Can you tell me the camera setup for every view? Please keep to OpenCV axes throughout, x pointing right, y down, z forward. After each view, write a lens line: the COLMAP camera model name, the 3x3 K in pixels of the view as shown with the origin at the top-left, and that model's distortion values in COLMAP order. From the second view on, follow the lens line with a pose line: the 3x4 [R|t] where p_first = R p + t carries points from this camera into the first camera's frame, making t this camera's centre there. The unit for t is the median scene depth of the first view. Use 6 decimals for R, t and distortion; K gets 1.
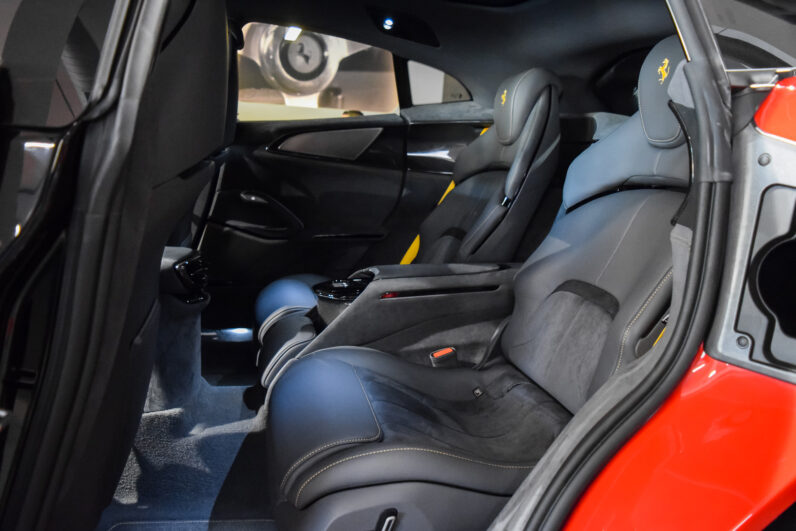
lens RADIAL K [[630.2, 0, 398.0], [0, 630.2, 265.5], [0, 0, 1]] dist [-0.080895, 0.001093]
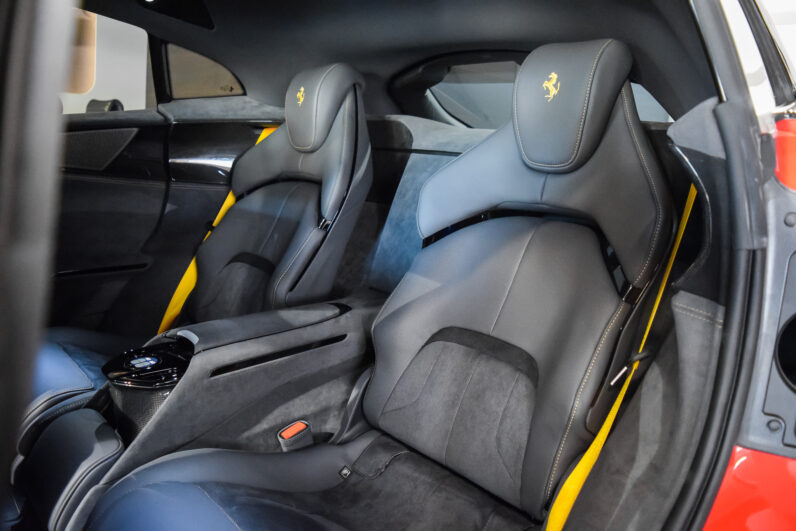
lens RADIAL K [[620.7, 0, 398.0], [0, 620.7, 265.5], [0, 0, 1]] dist [-0.084490, -0.001321]
pose [[0.880198, -0.084378, 0.467047, -0.151268], [0.067299, 0.996315, 0.053164, -0.096060], [-0.469812, -0.015363, 0.882633, 0.255346]]
